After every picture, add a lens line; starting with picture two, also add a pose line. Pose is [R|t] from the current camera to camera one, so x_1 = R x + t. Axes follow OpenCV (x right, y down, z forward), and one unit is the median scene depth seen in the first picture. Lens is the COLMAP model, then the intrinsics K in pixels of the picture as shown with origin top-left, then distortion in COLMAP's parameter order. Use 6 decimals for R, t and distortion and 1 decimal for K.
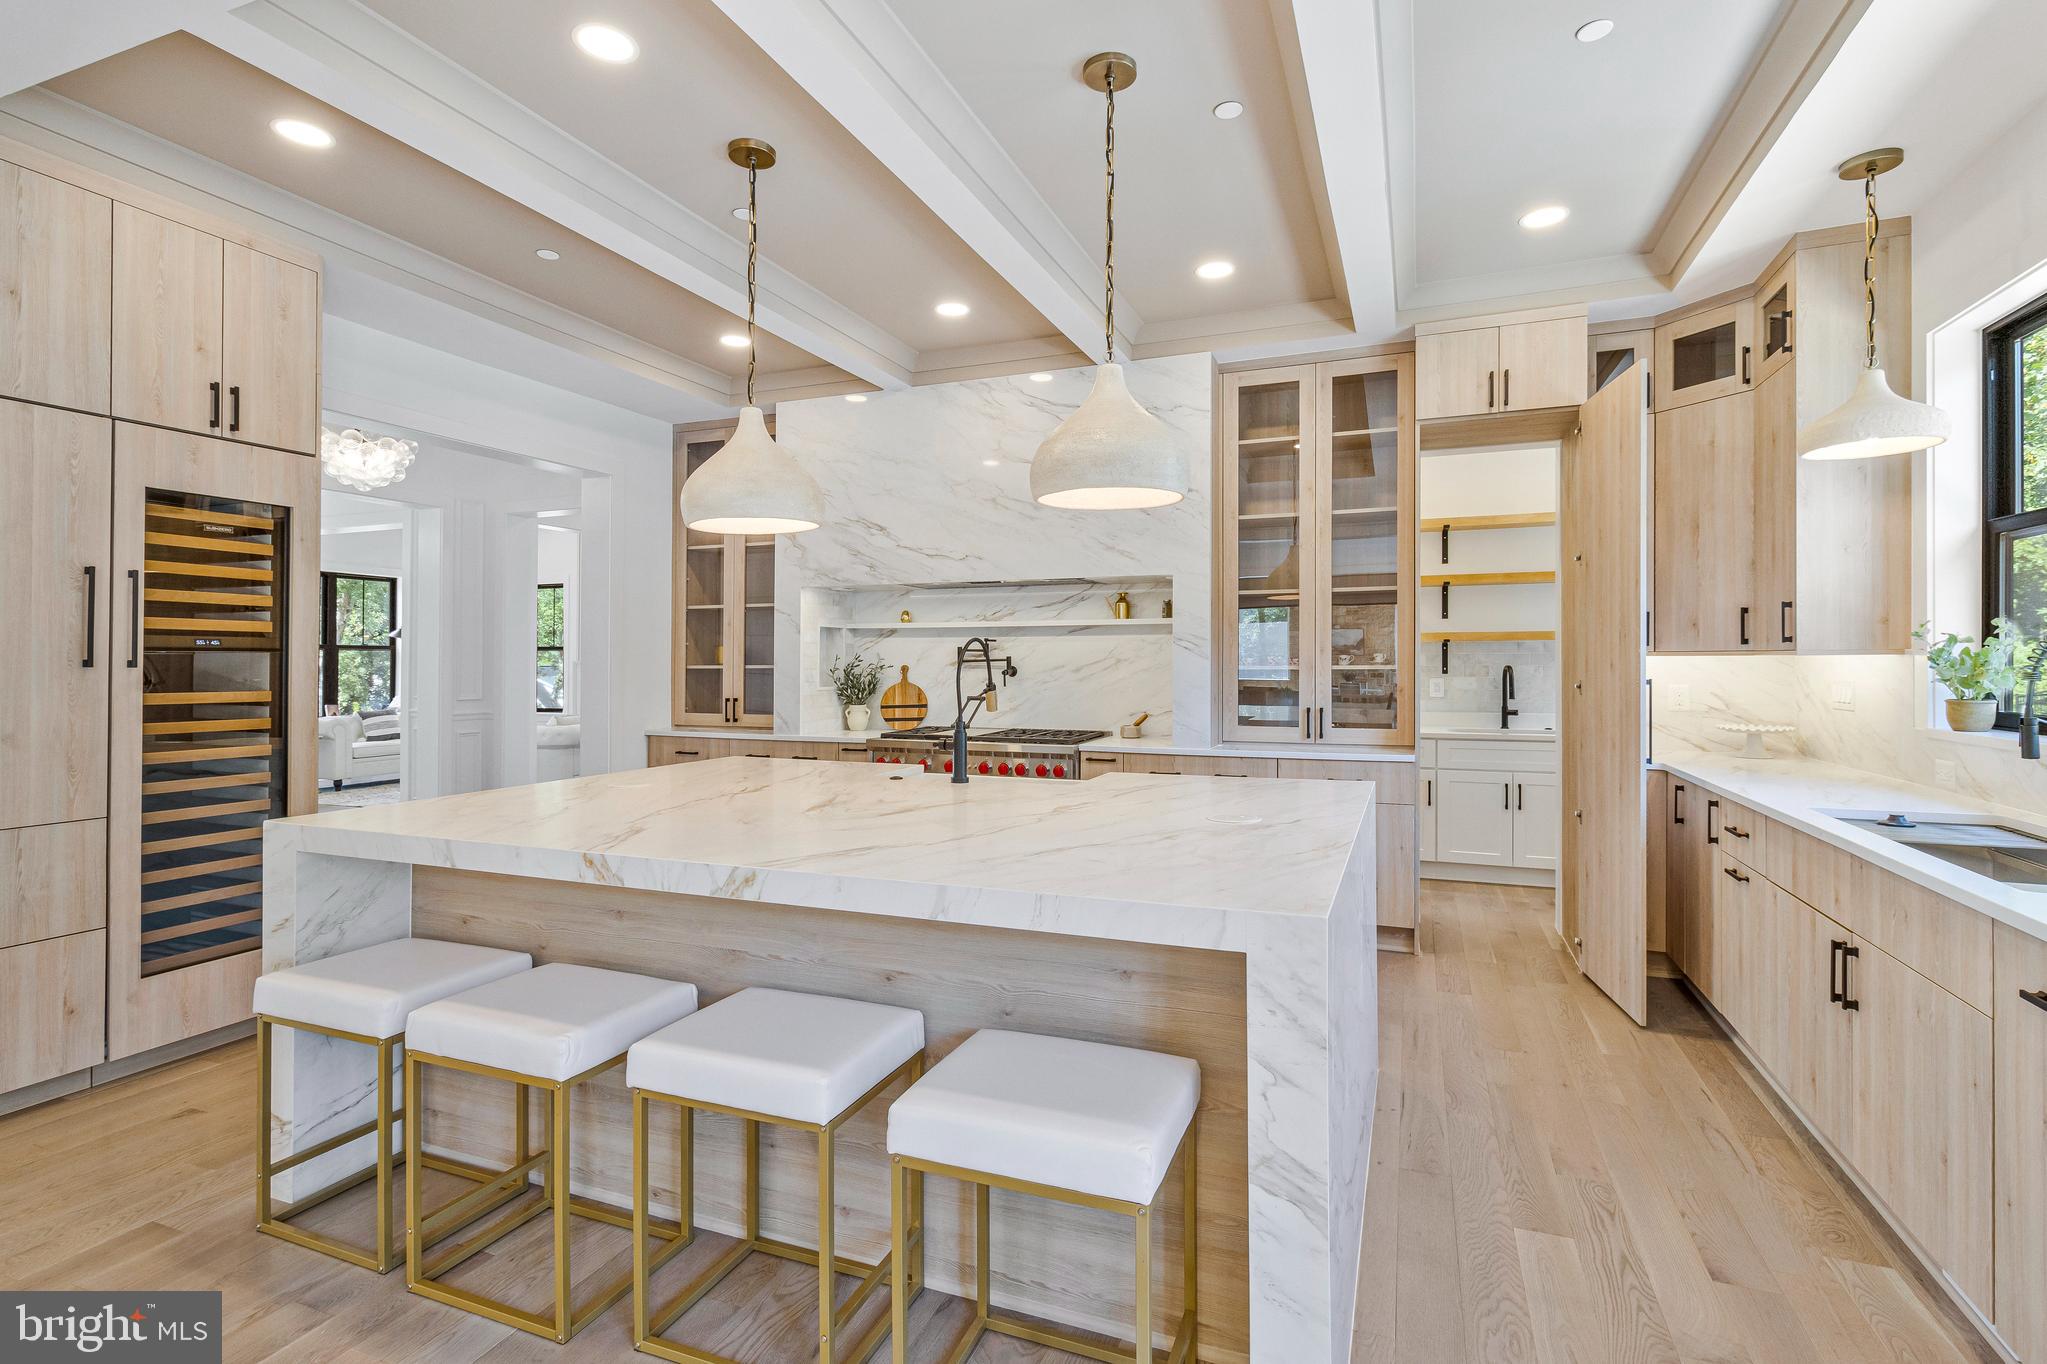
lens RADIAL K [[962.3, 0, 1007.6], [0, 962.3, 668.3], [0, 0, 1]] dist [0.000355, -0.001350]
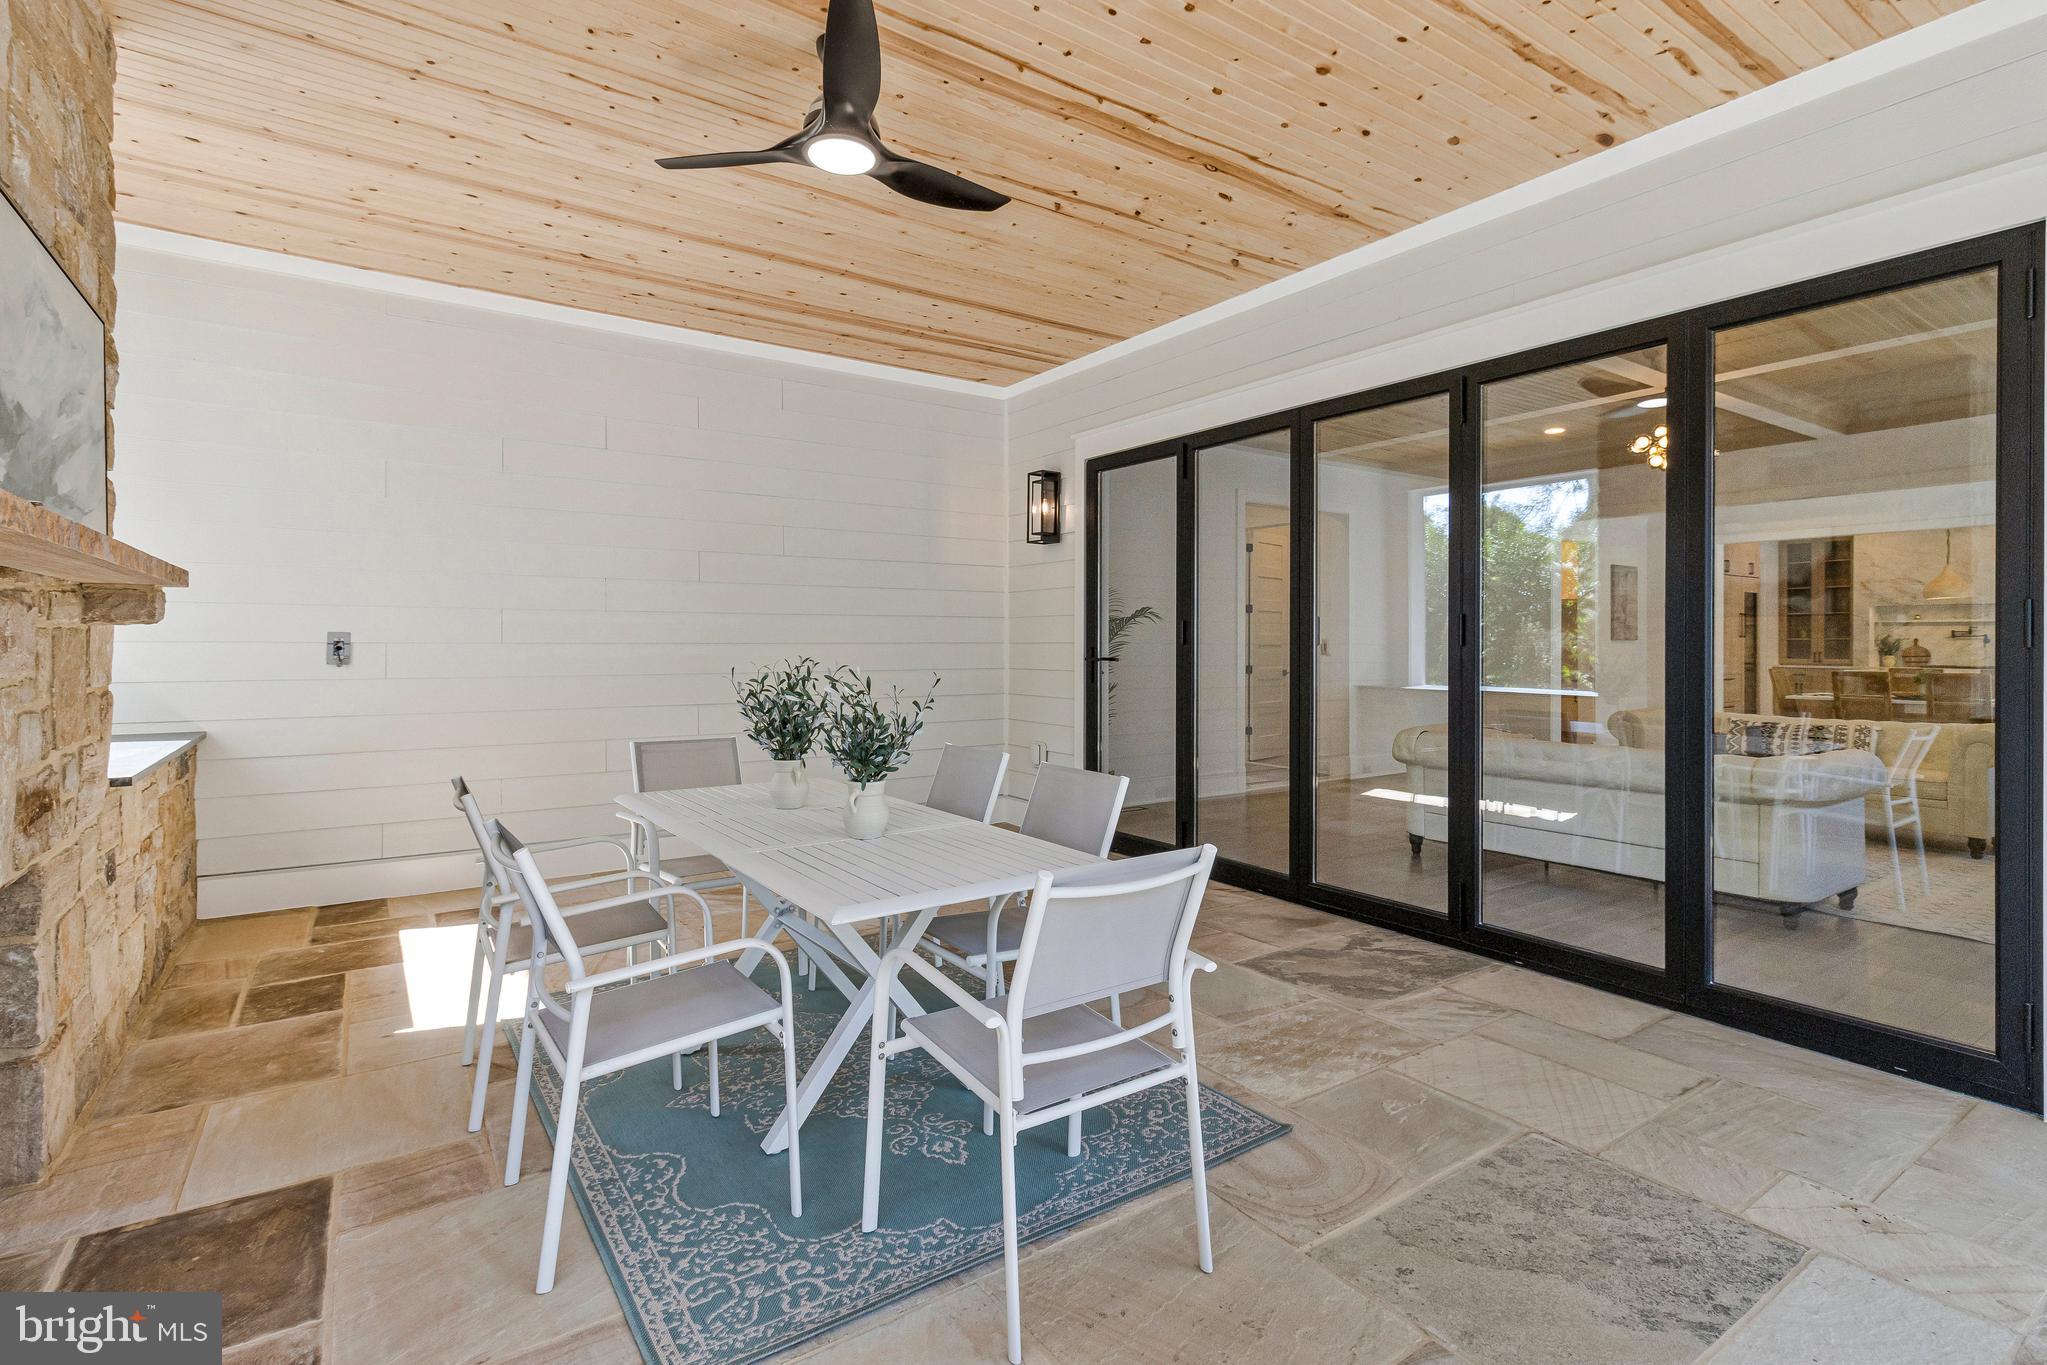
lens RADIAL K [[962.3, 0, 1004.9], [0, 962.3, 648.6], [0, 0, 1]] dist [0.000355, -0.001350]
pose [[0.827146, 0.006696, -0.561947, -0.921121], [-0.002711, 0.999965, 0.007924, 0.013332], [0.561980, -0.005031, 0.827135, -3.176813]]
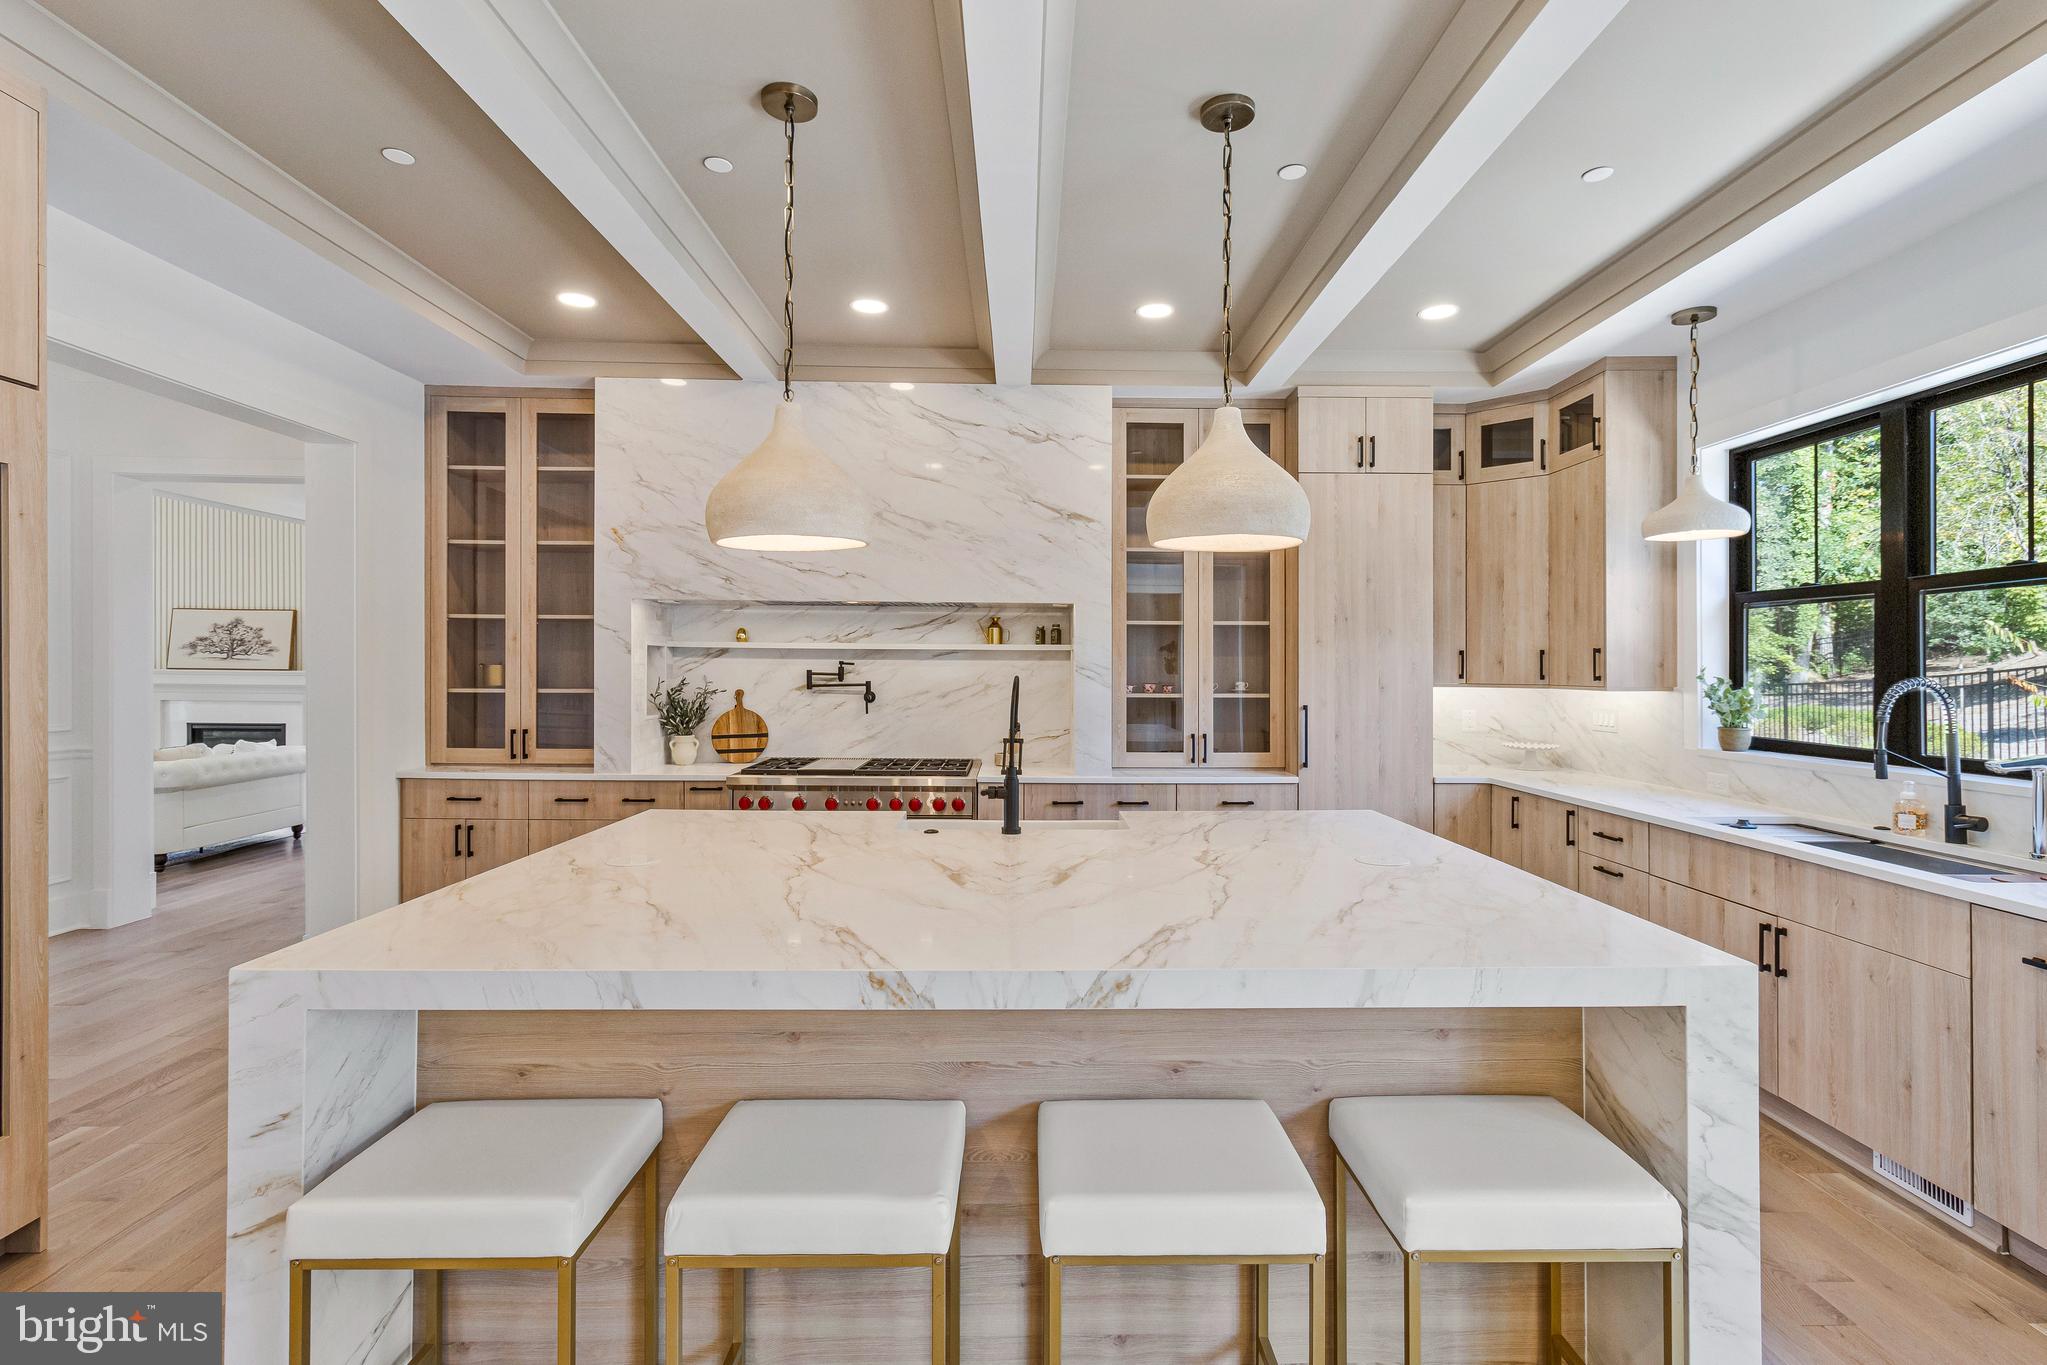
lens RADIAL K [[962.3, 0, 1039.9], [0, 962.3, 676.3], [0, 0, 1]] dist [0.000355, -0.001350]
pose [[0.920437, 0.005070, 0.390858, -0.297642], [-0.004967, 0.999987, -0.001276, -0.023180], [-0.390859, -0.000767, 0.920450, 0.107693]]
